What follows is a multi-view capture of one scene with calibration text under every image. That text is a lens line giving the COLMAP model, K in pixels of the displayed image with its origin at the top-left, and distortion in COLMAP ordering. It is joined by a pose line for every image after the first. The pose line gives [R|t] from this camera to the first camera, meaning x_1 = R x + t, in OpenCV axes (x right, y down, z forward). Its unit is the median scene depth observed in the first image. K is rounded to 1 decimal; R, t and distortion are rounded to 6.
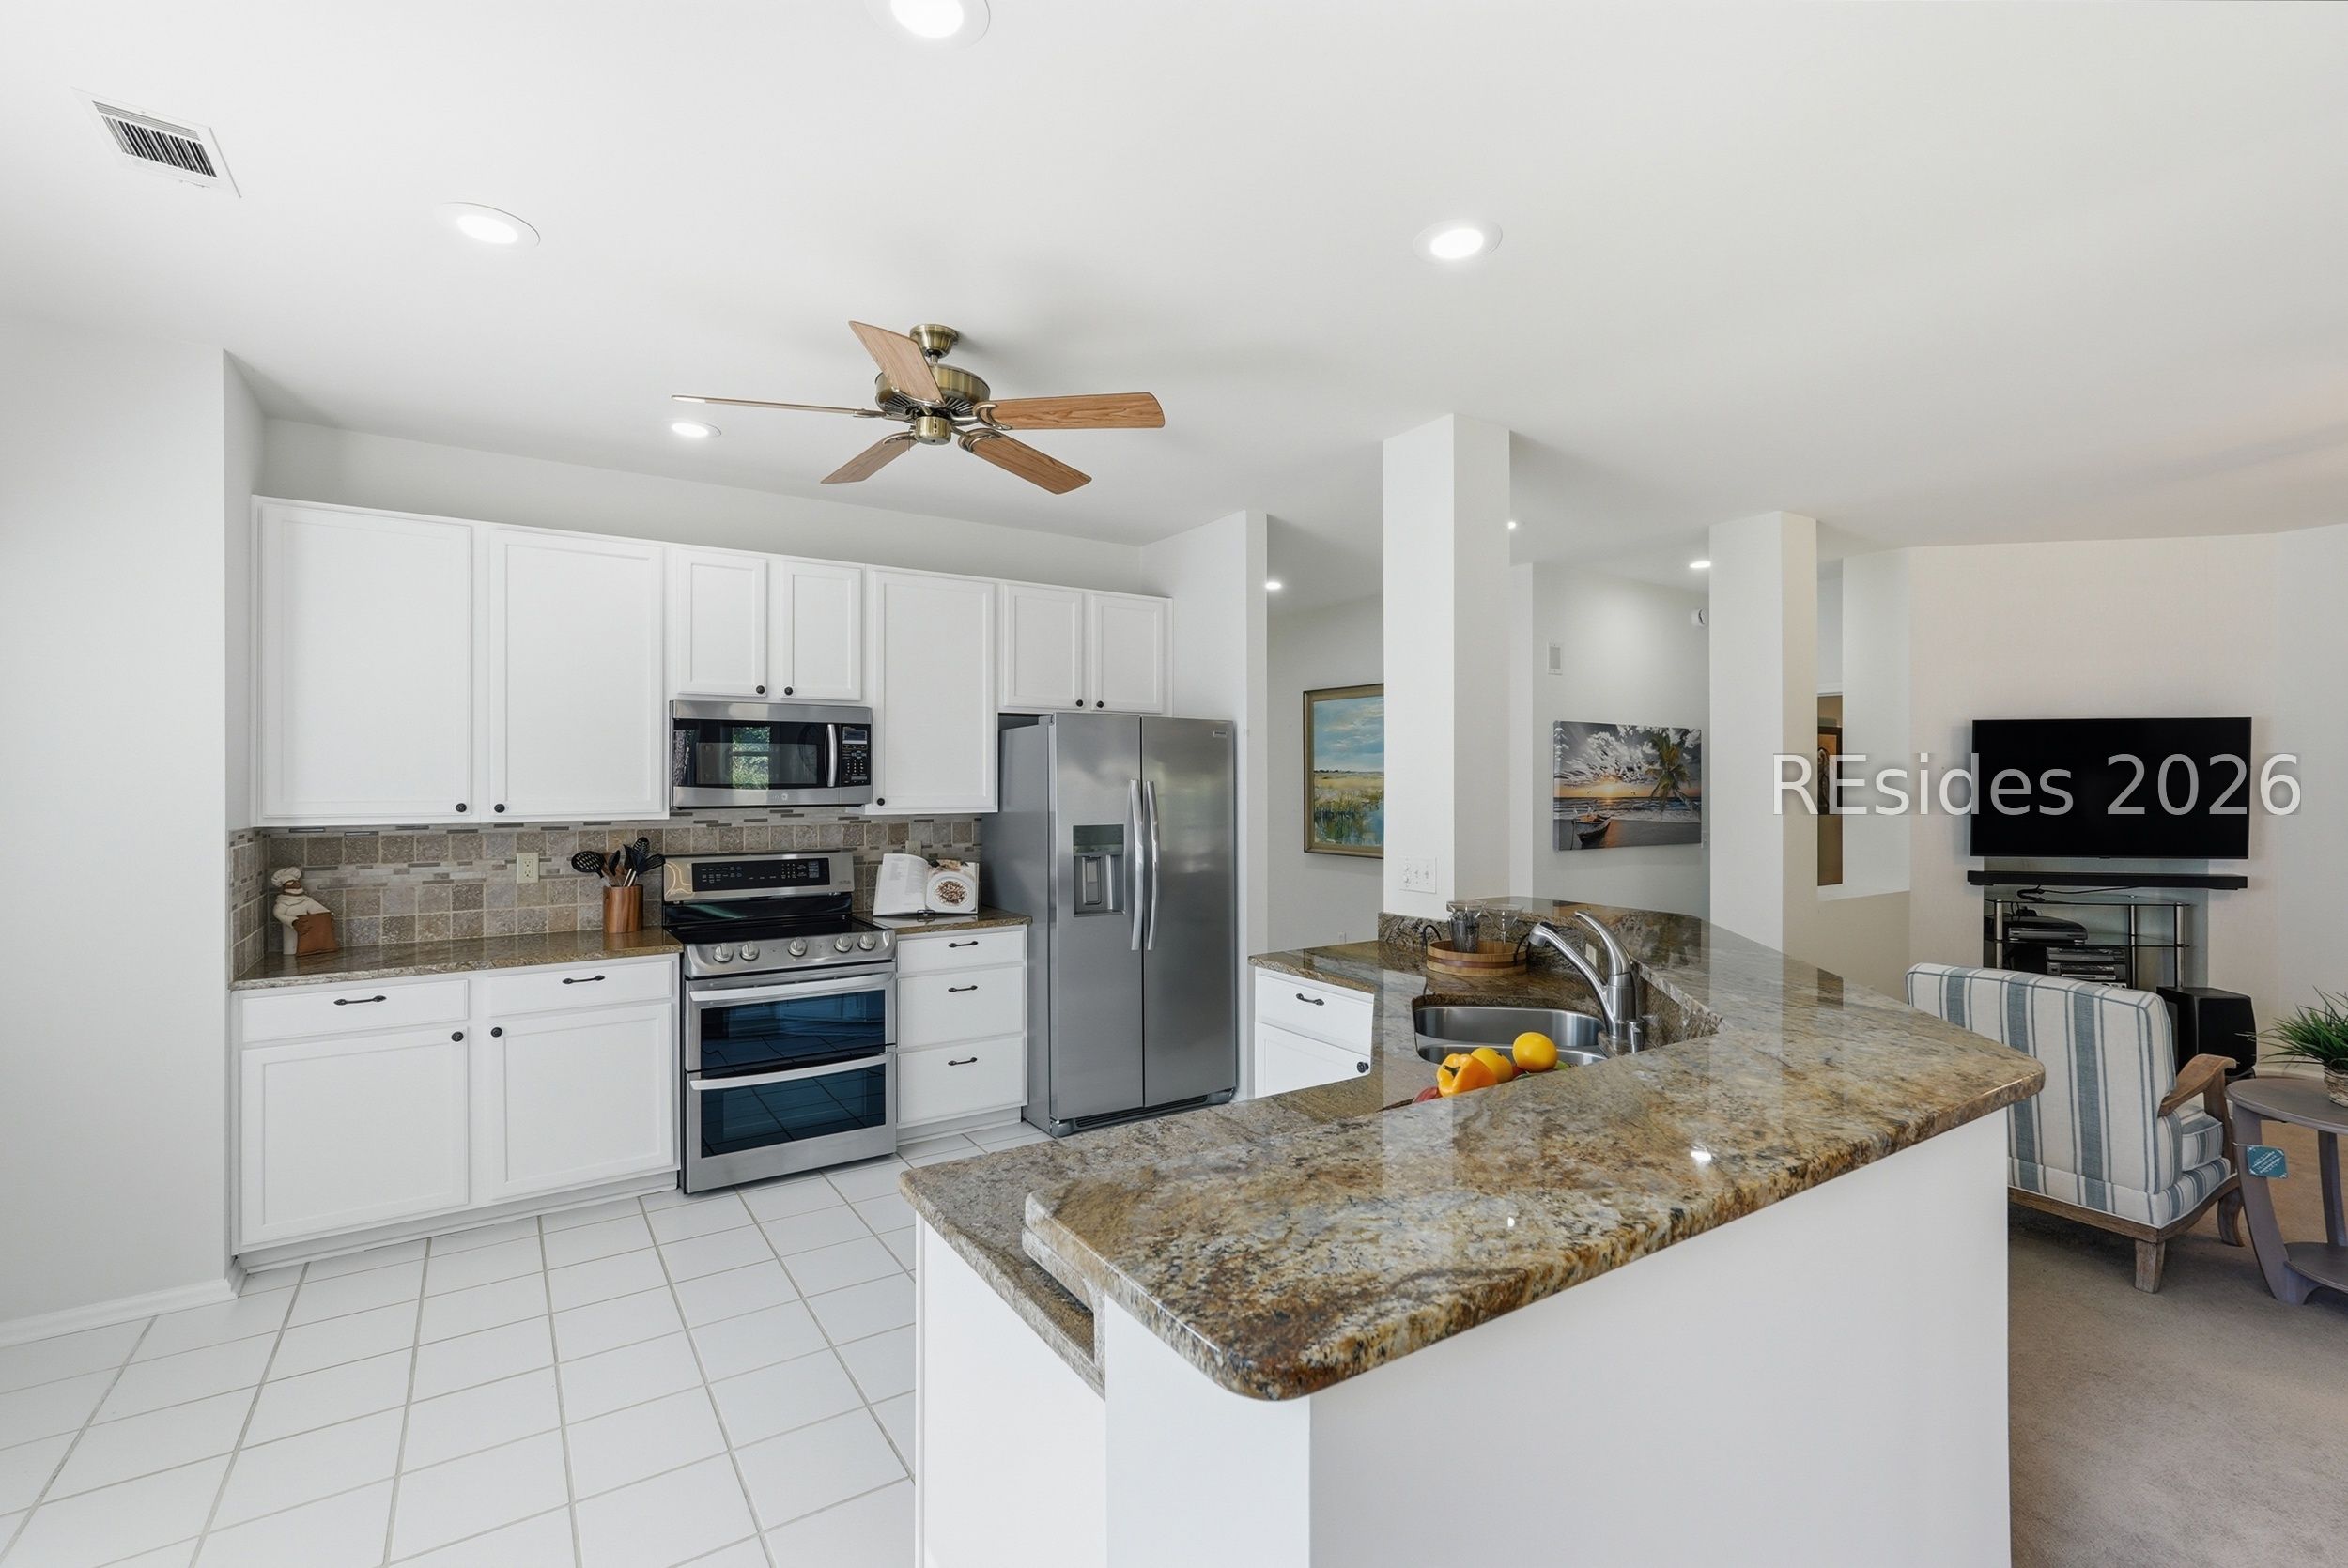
lens RADIAL K [[1037.4, 0, 1169.3], [0, 1037.4, 774.5], [0, 0, 1]] dist [-0.005333, 0.004437]
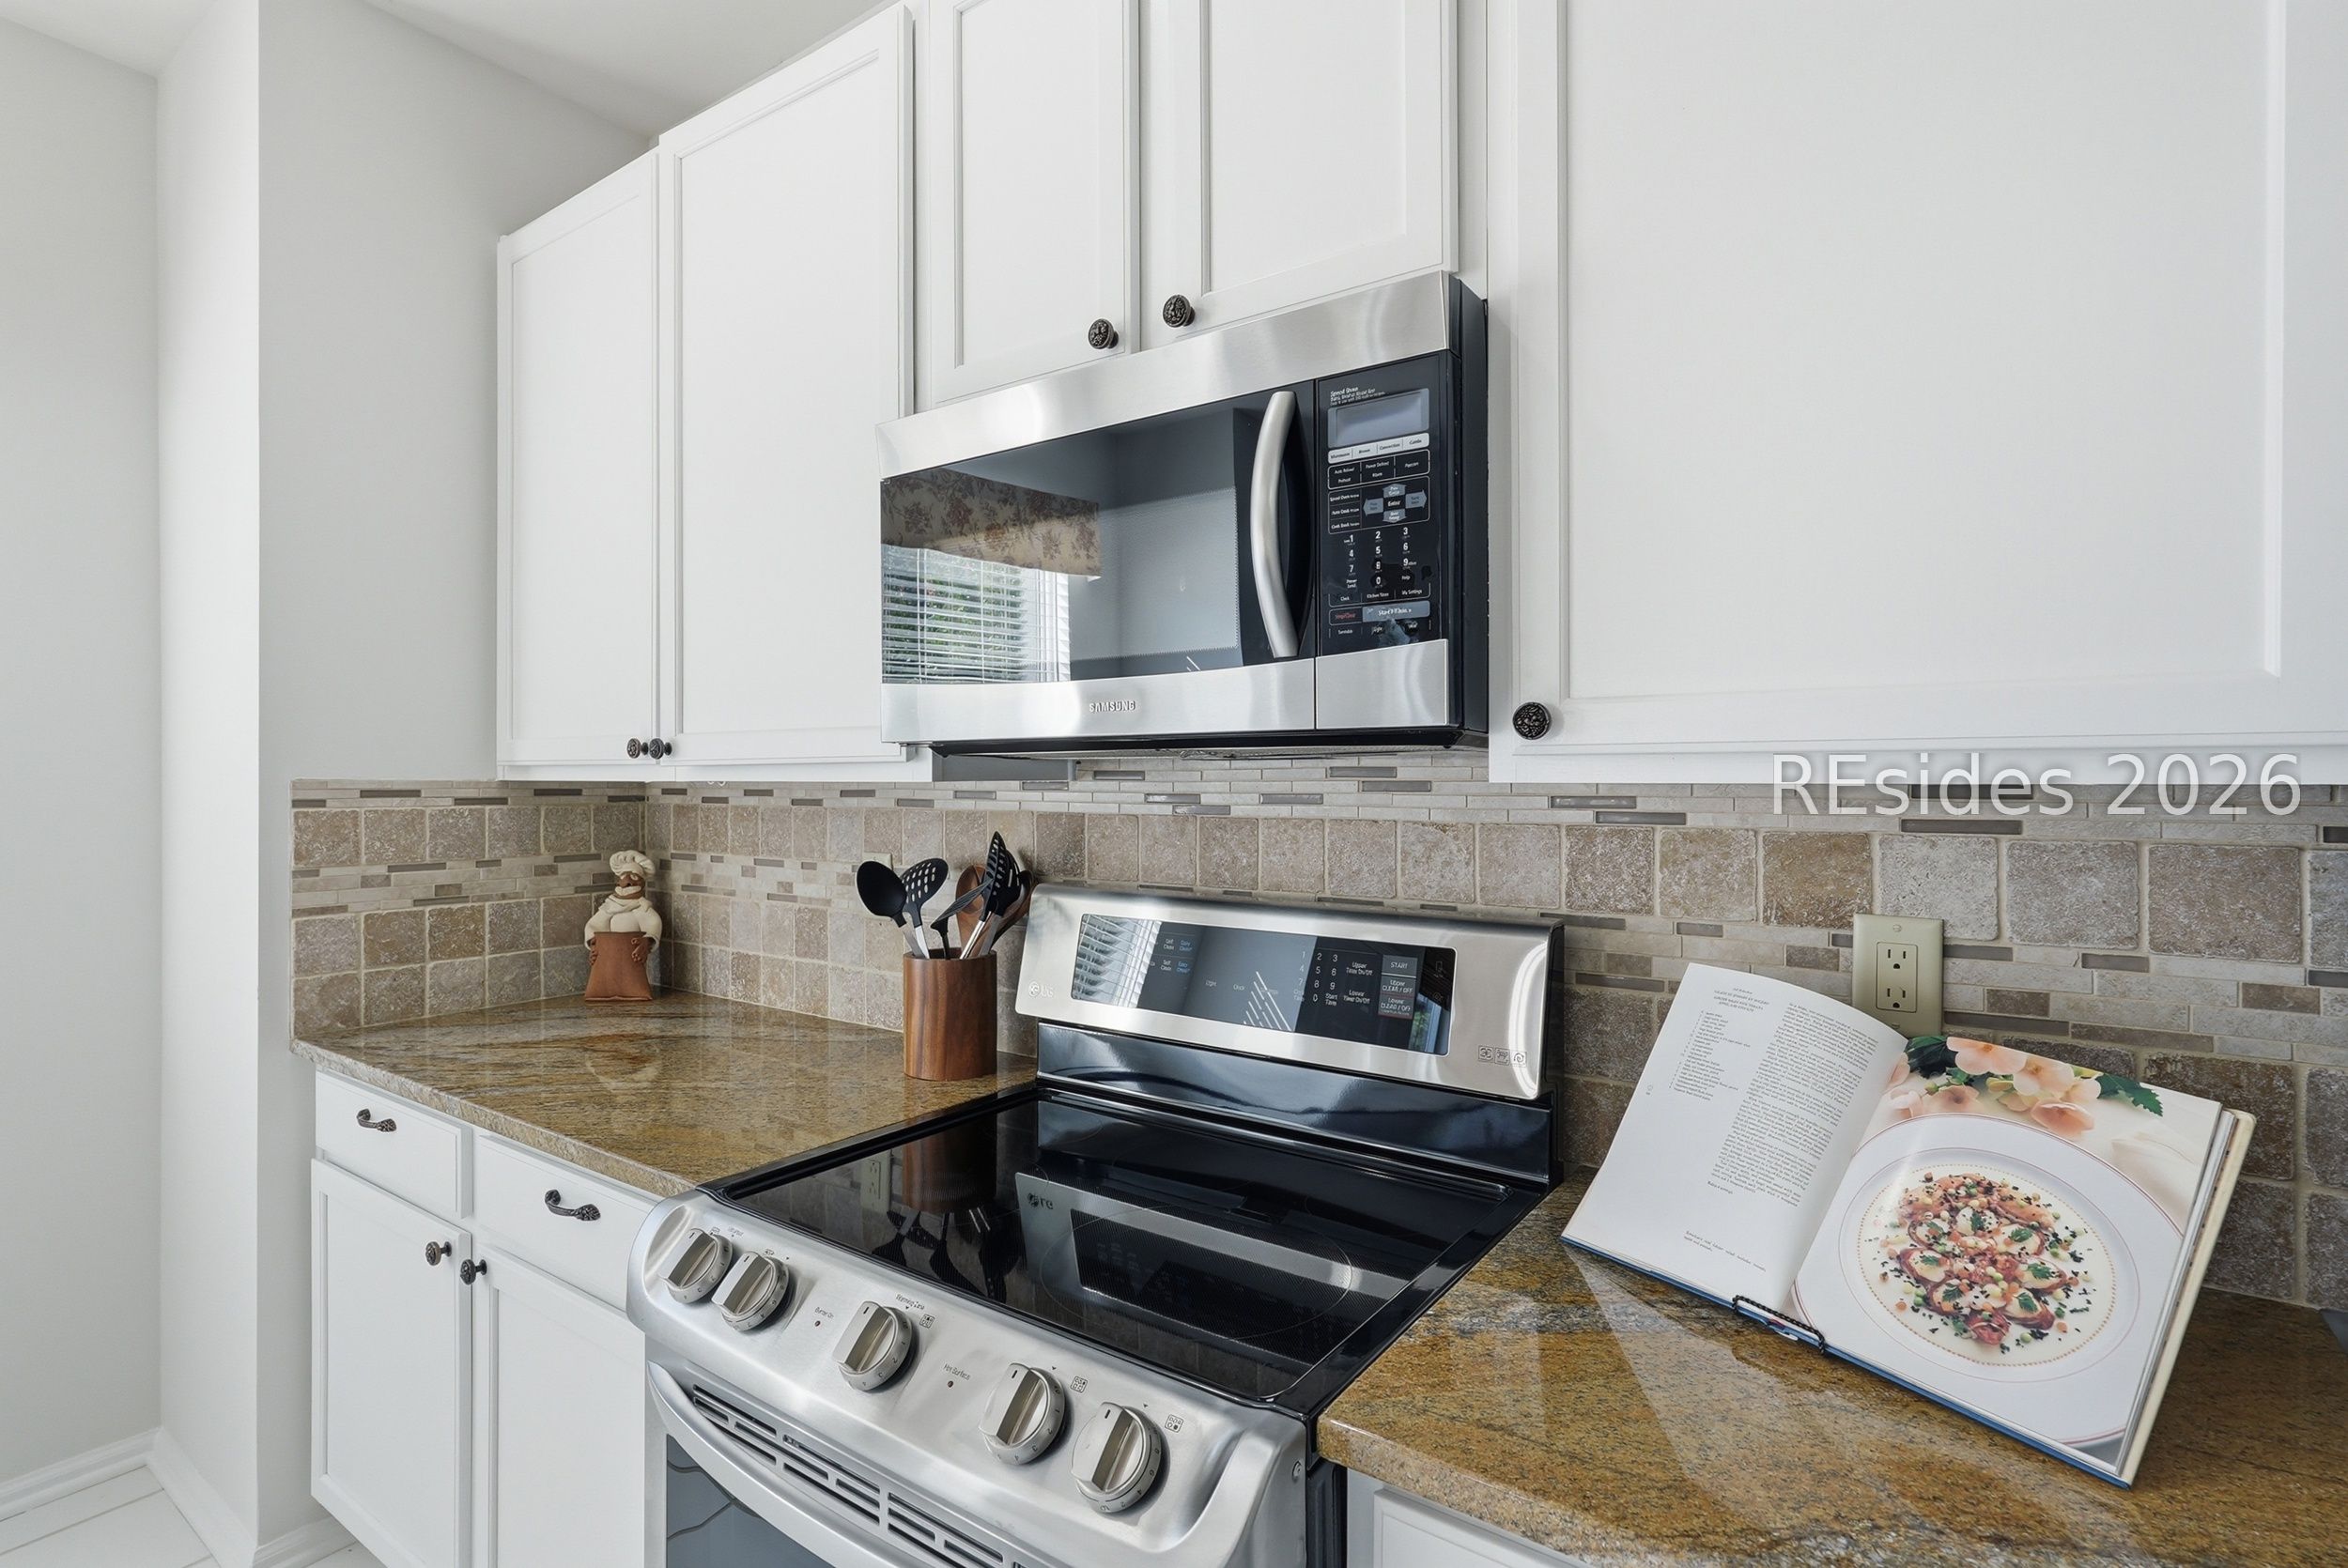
lens RADIAL K [[1114.1, 0, 1176.7], [0, 1114.1, 777.3], [0, 0, 1]] dist [0.003449, 0.000736]
pose [[0.375761, 0.004115, -0.926708, -0.099733], [0.006426, 0.999955, 0.007046, 0.036779], [0.926695, -0.008603, 0.375717, 0.882797]]
